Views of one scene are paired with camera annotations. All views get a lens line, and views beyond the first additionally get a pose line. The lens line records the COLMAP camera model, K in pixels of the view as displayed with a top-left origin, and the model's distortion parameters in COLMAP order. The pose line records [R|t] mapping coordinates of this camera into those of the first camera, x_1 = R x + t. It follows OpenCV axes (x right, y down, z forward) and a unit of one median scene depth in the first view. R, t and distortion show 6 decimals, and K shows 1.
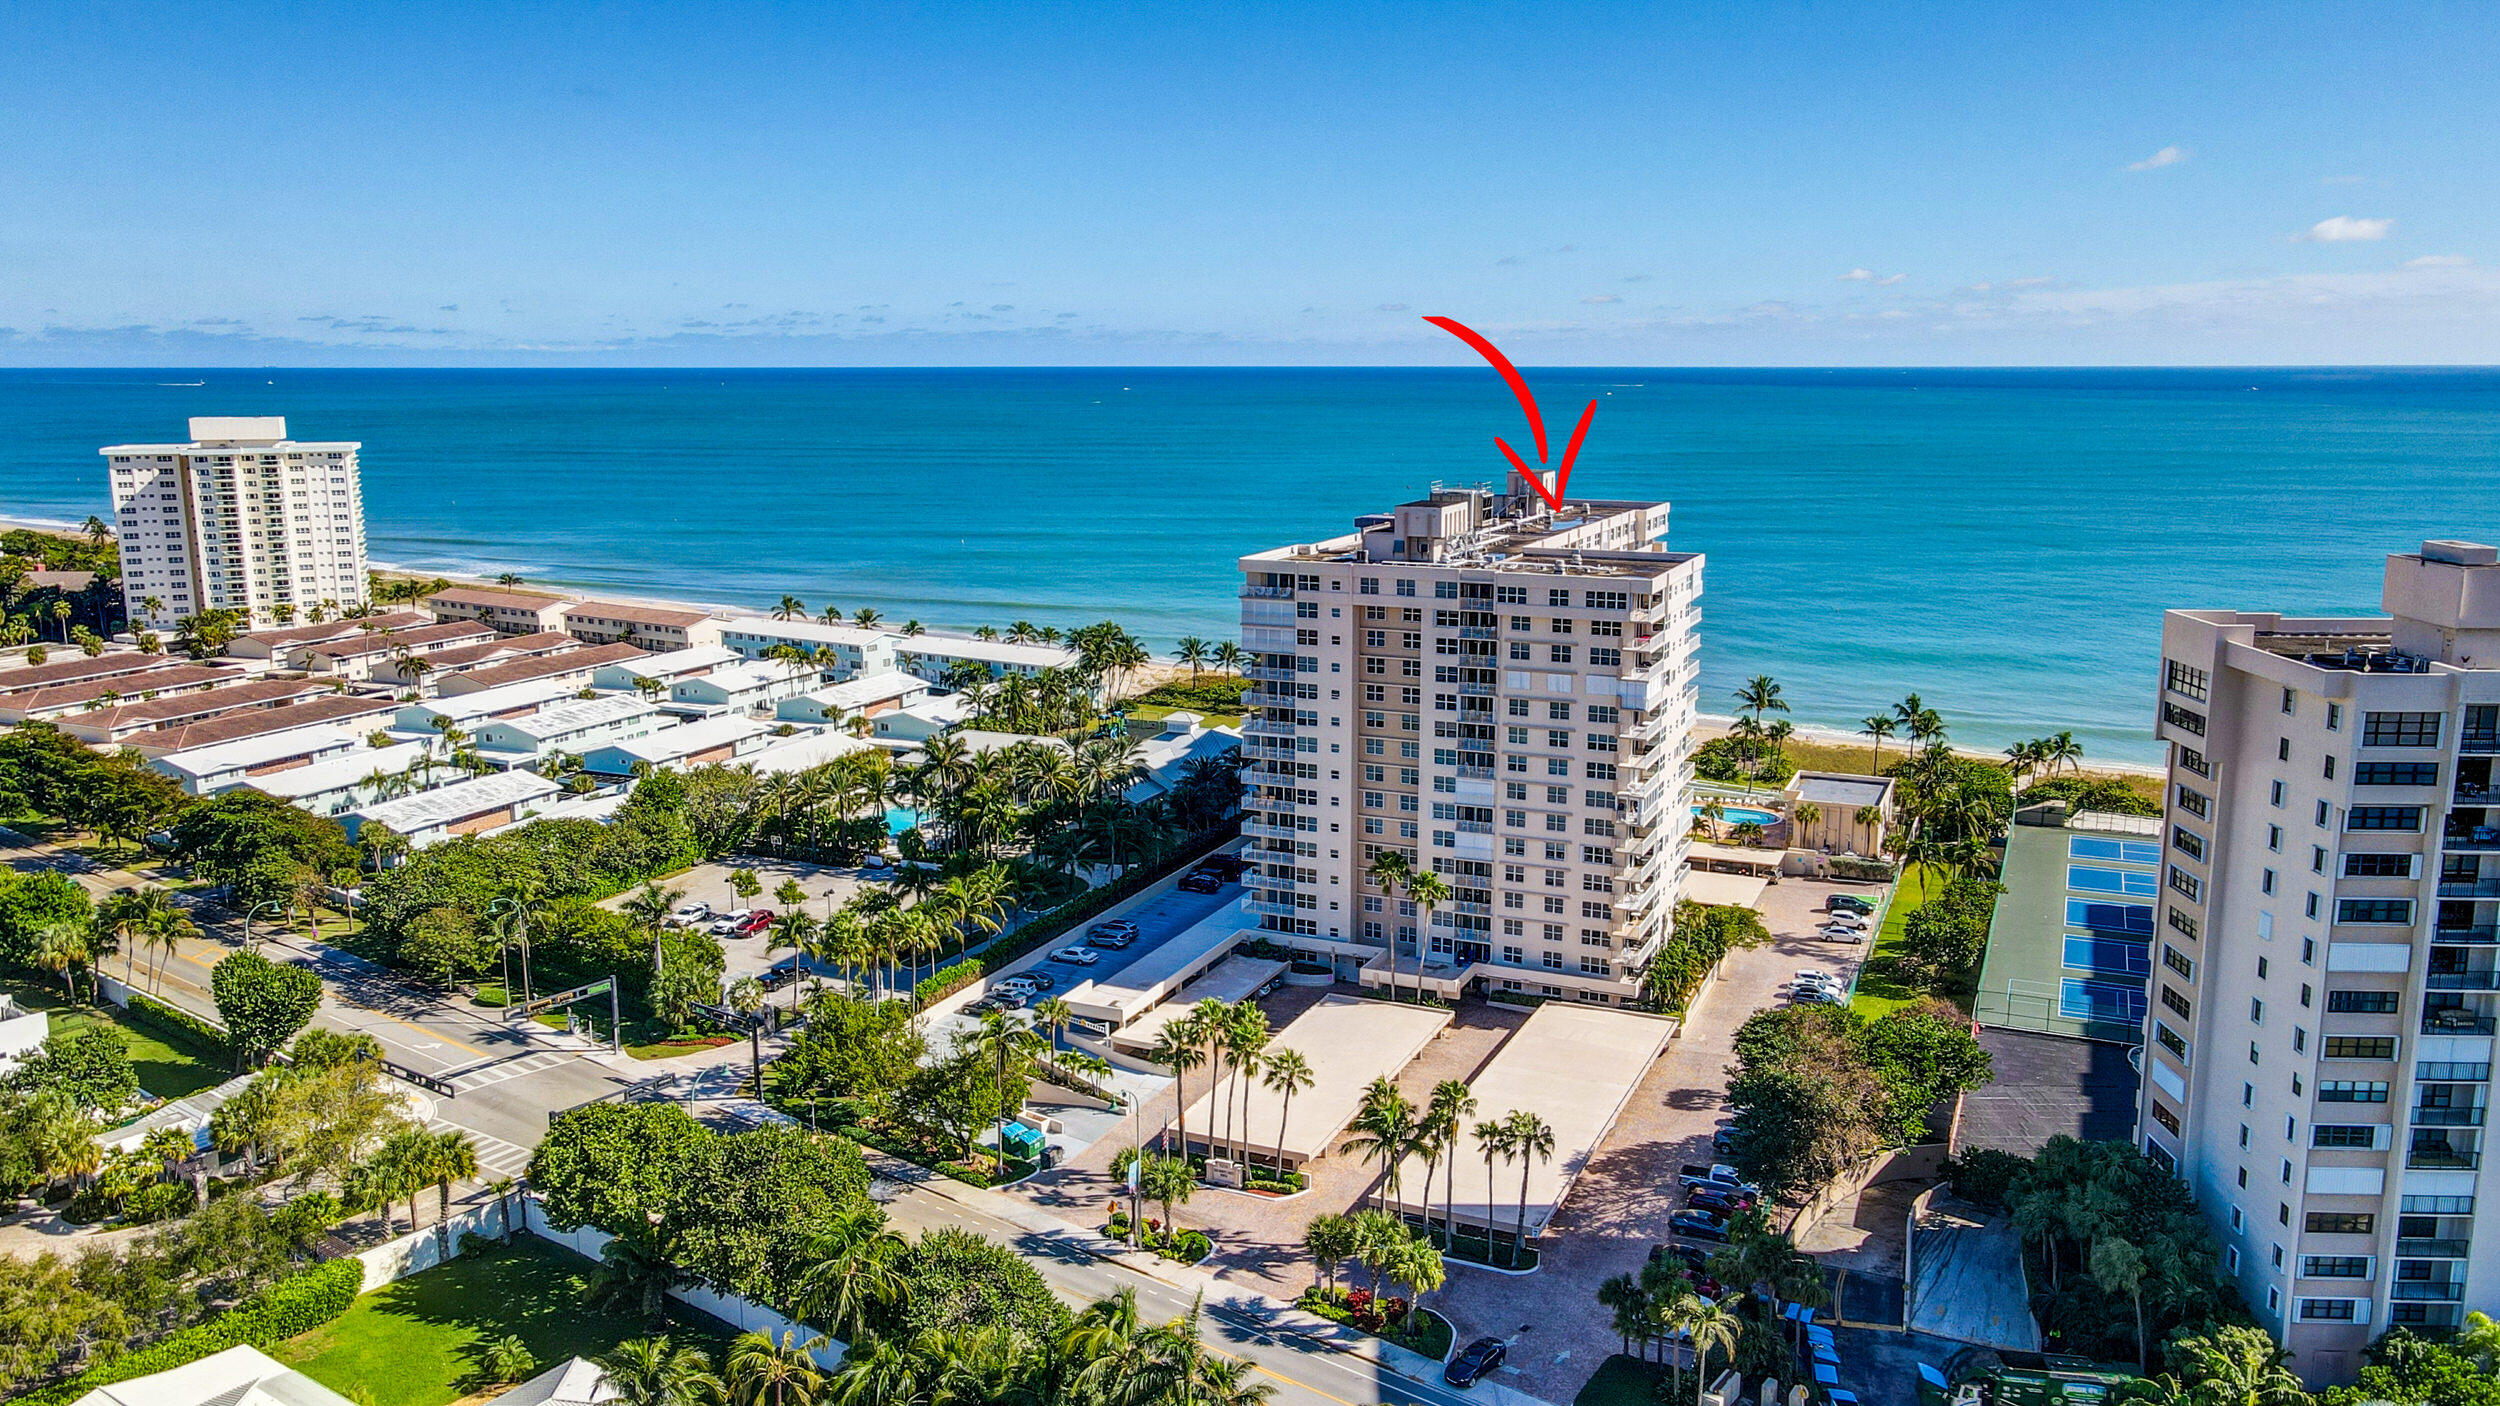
lens RADIAL K [[1844.2, 0, 1278.7], [0, 1844.2, 694.7], [0, 0, 1]] dist [-0.002485, 0.035308]
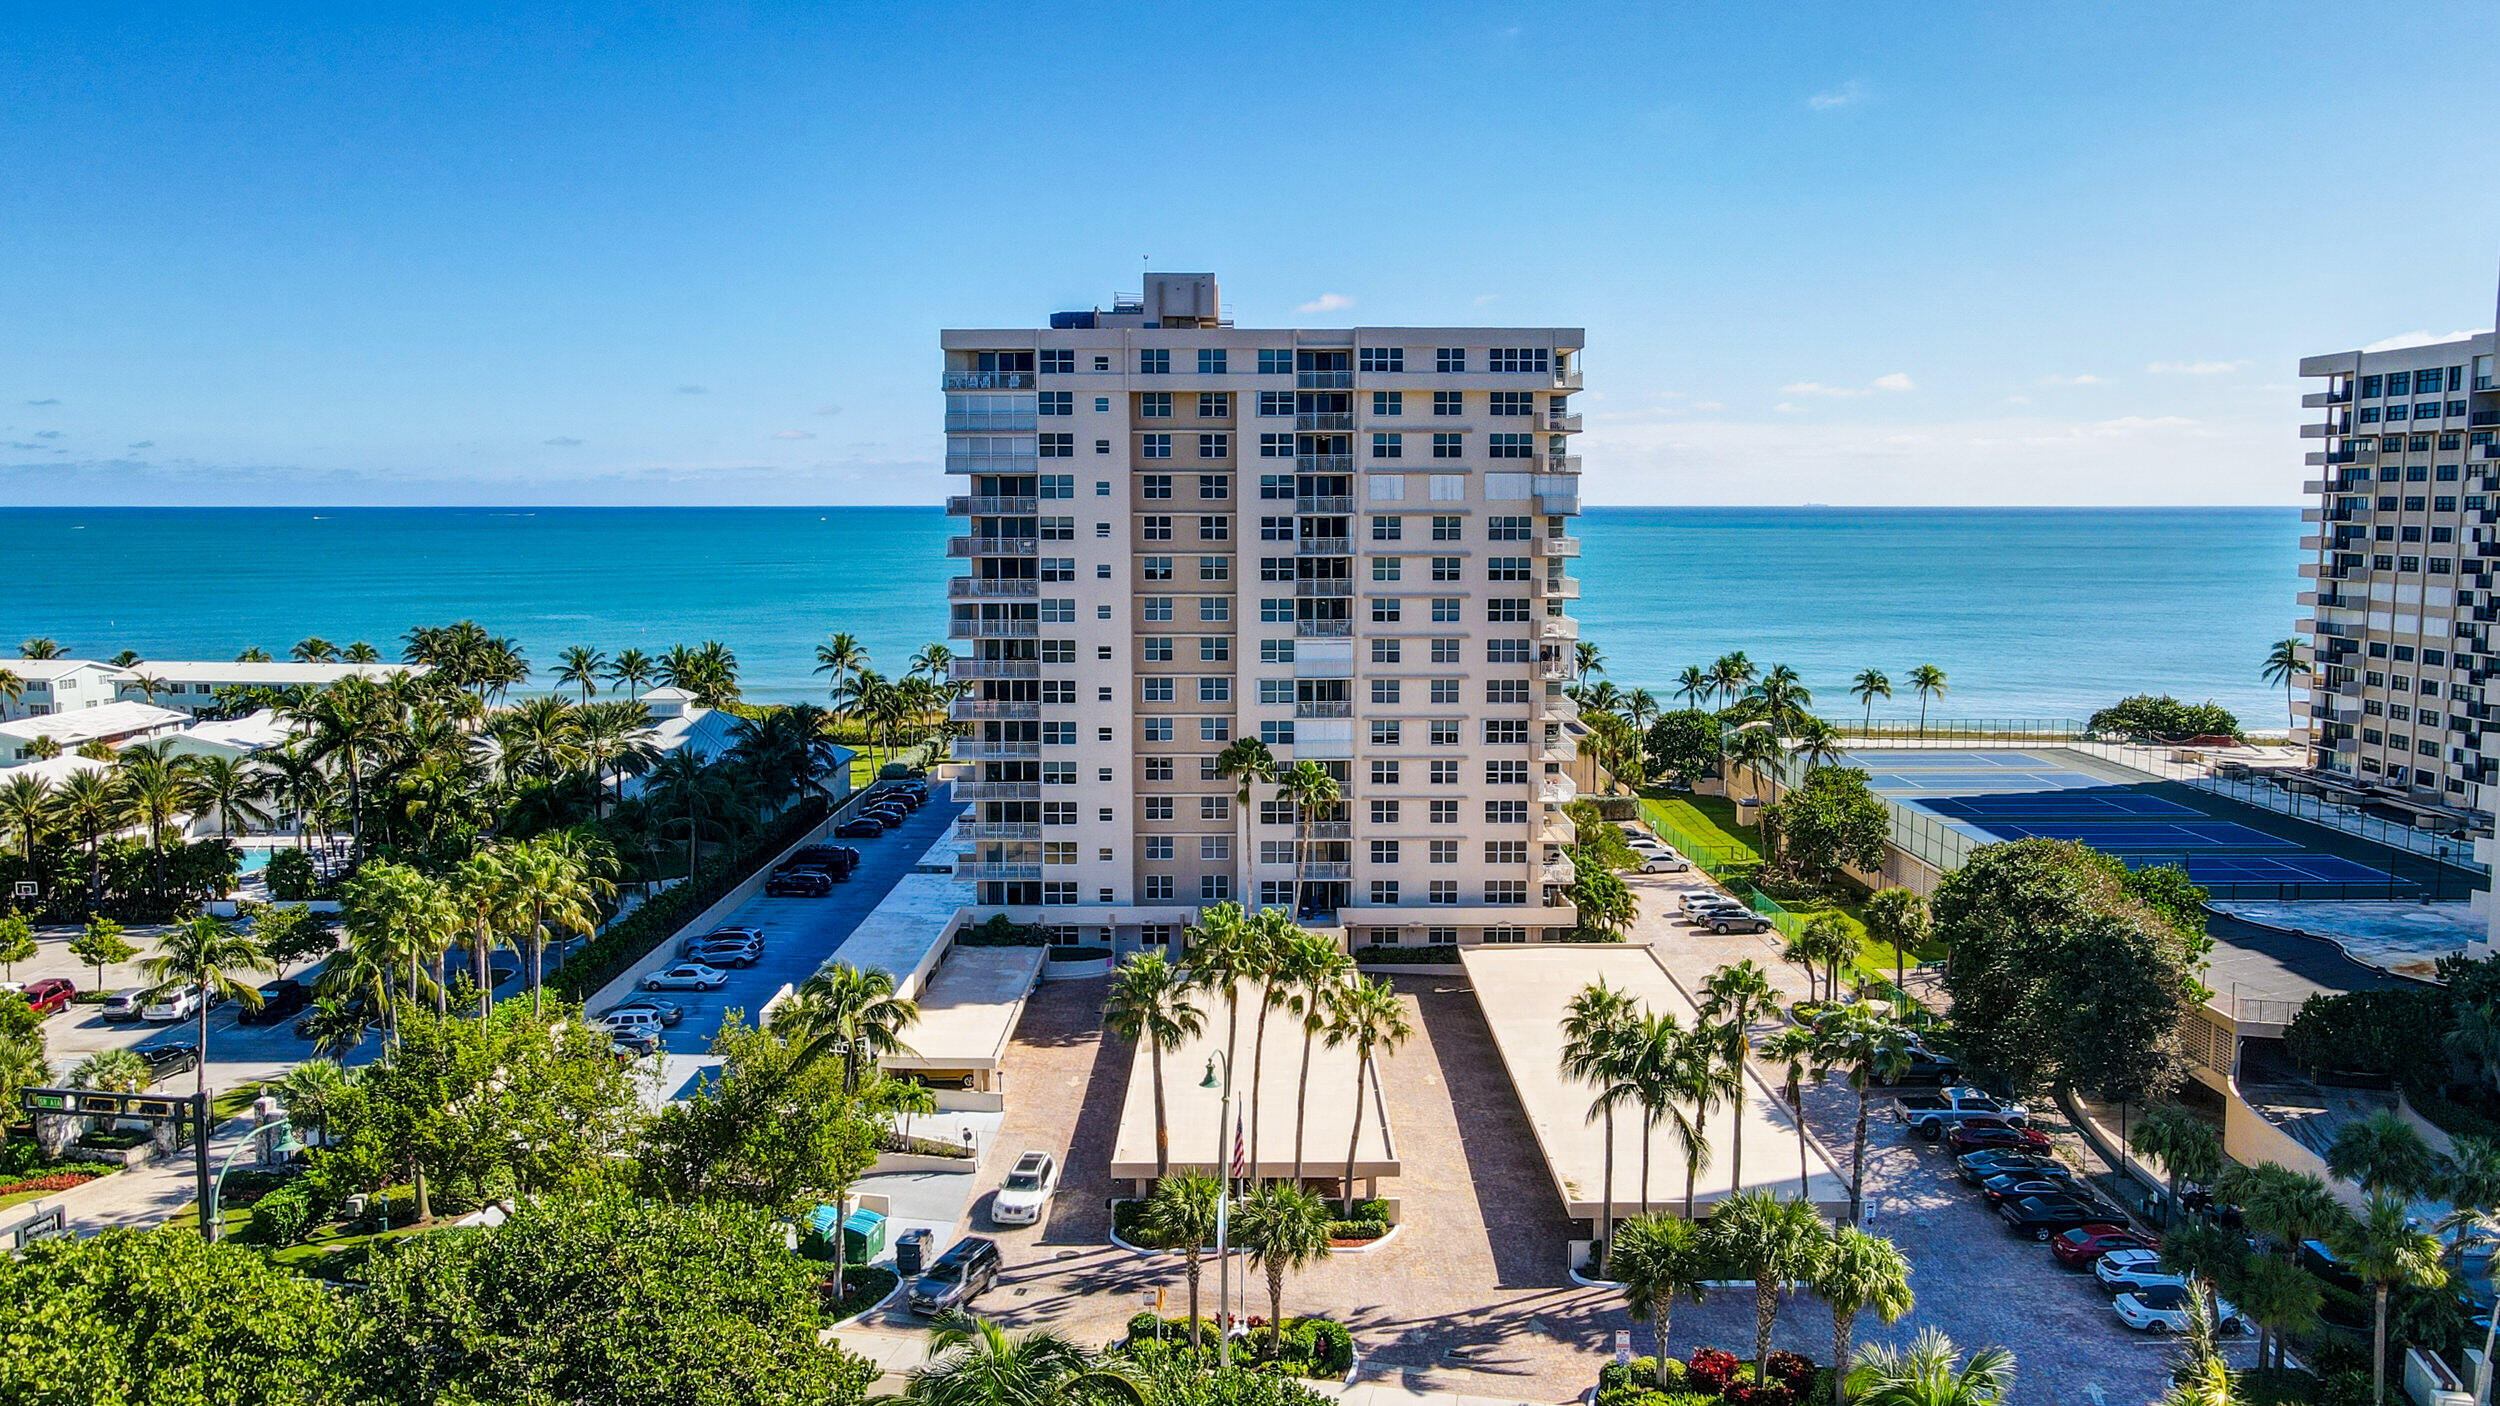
lens RADIAL K [[1874.7, 0, 1274.7], [0, 1874.7, 696.9], [0, 0, 1]] dist [0.010622, 0.010335]
pose [[0.911319, -0.043404, 0.409406, -0.198800], [0.074532, 0.995389, -0.060377, 0.108745], [-0.404898, 0.085537, 0.910352, 0.373095]]
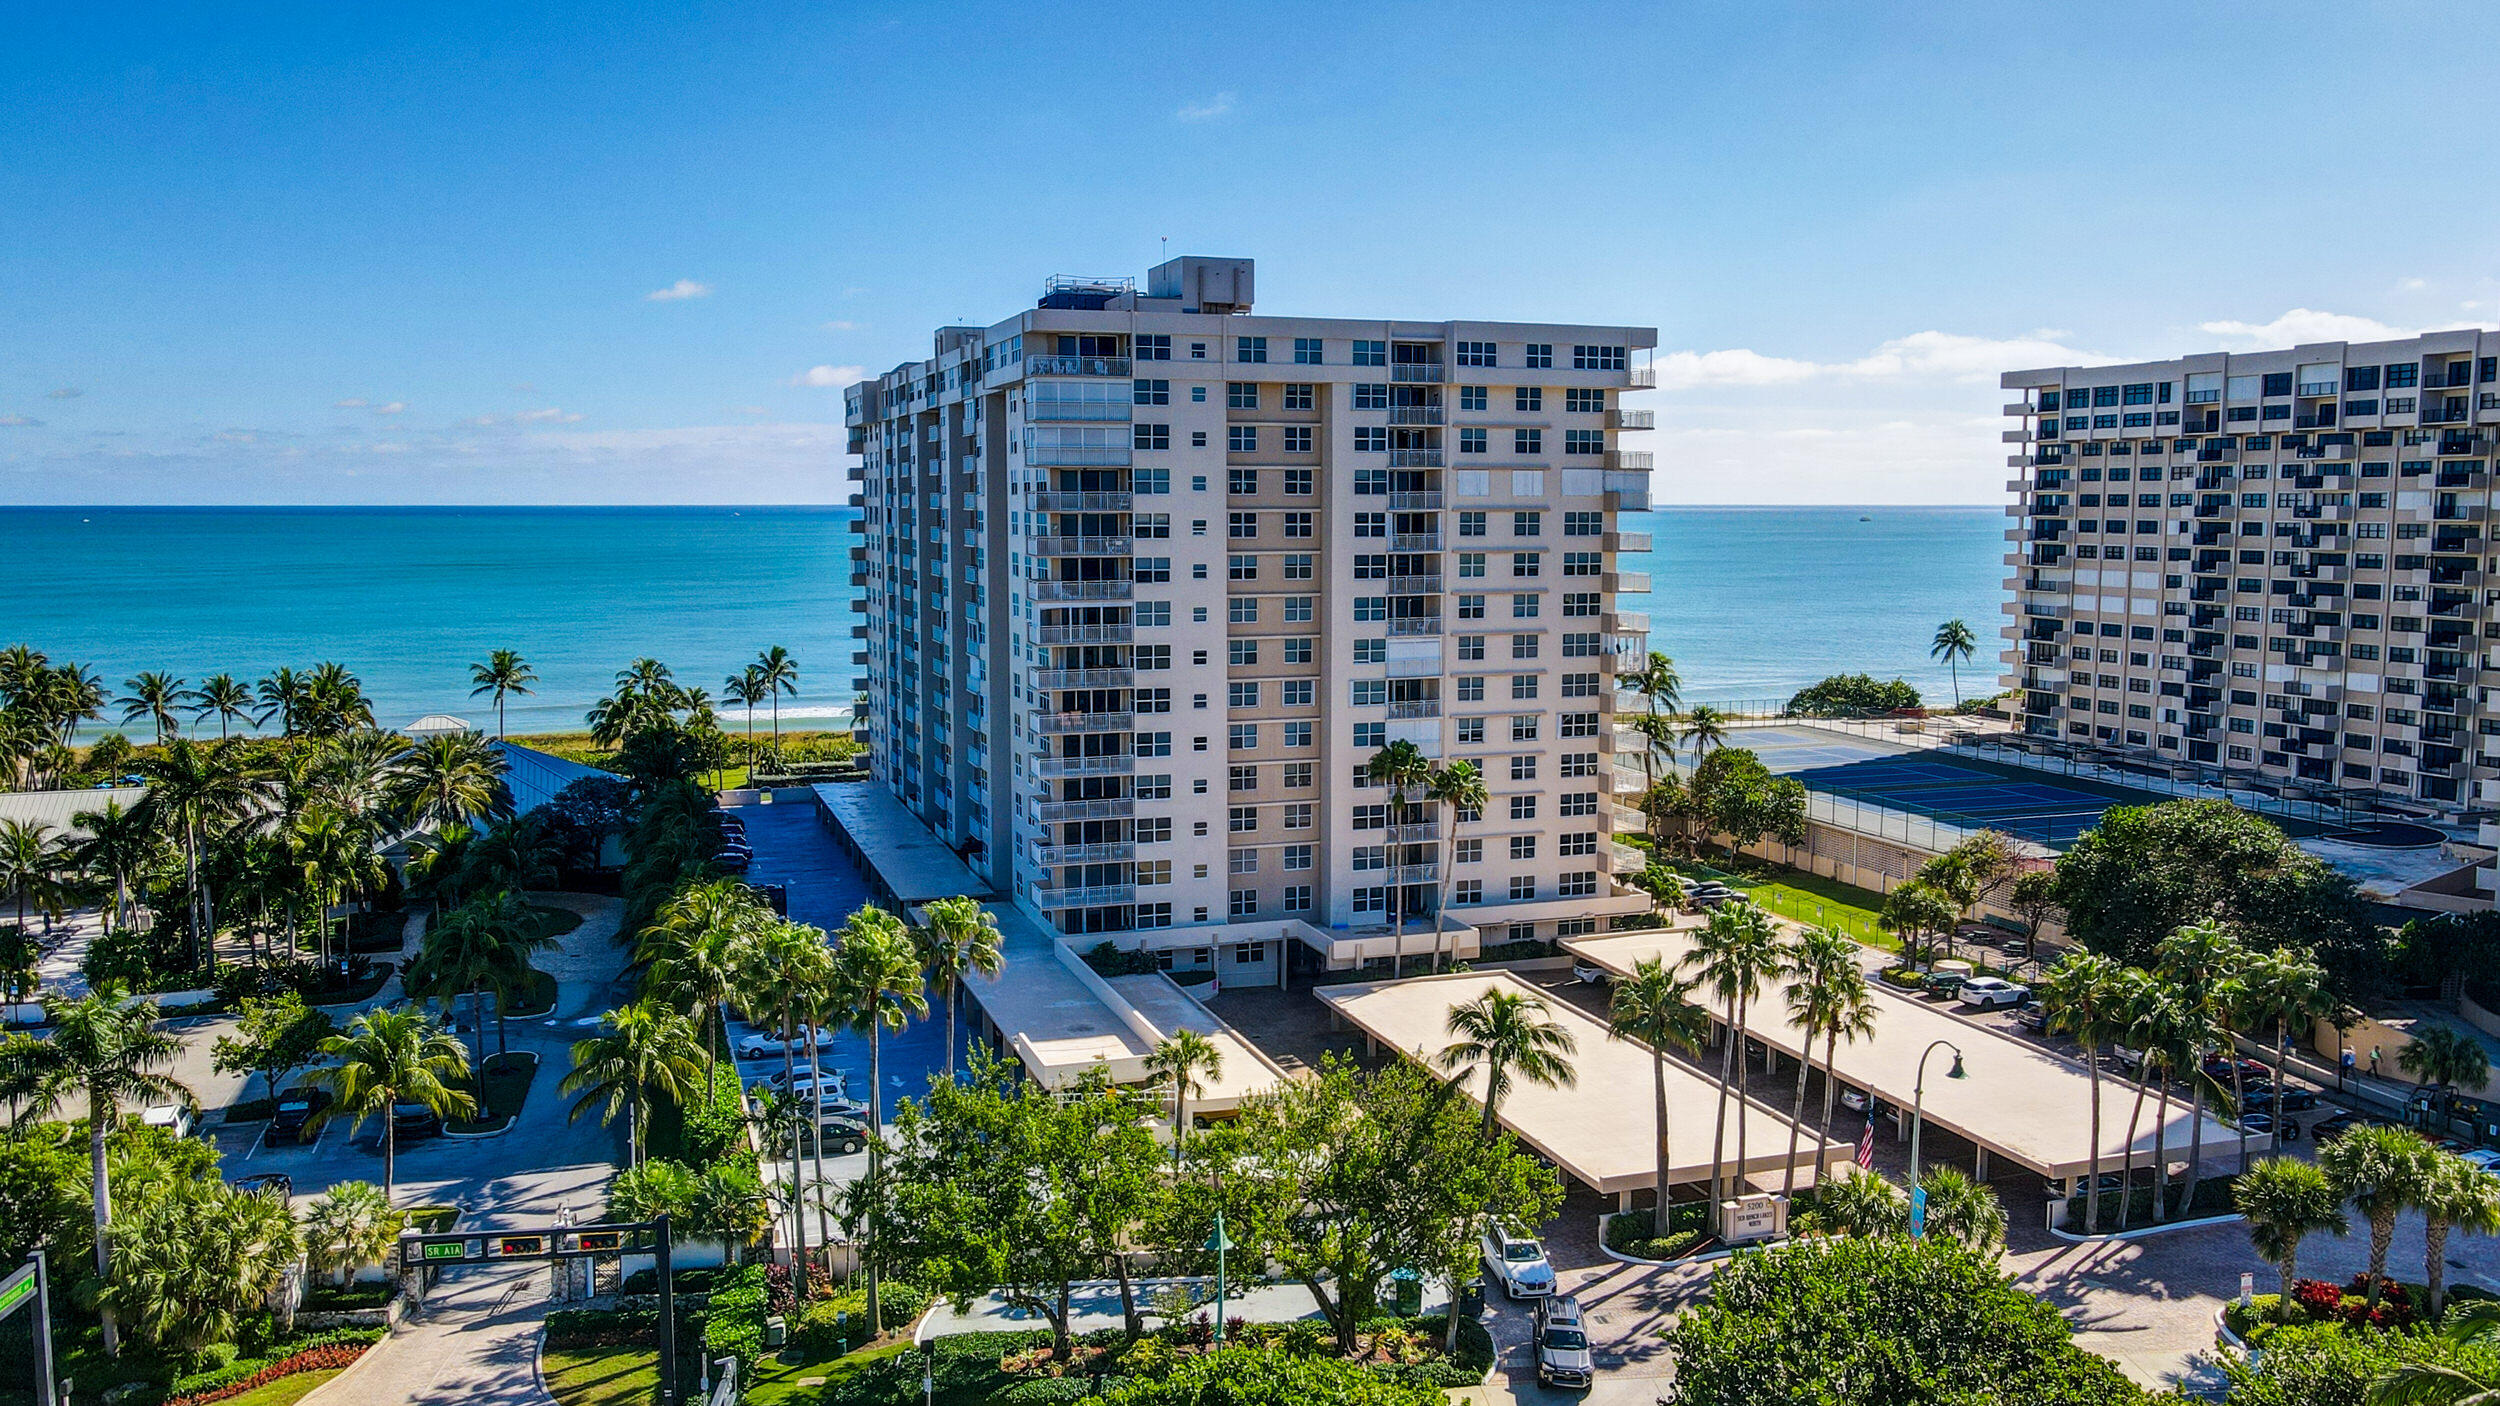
lens RADIAL K [[1909.9, 0, 1270.8], [0, 1909.9, 696.5], [0, 0, 1]] dist [0.002132, 0.029862]
pose [[0.730241, -0.070866, 0.679505, -0.410138], [0.123673, 0.991886, -0.029463, 0.081746], [-0.671903, 0.105551, 0.733079, 0.527113]]
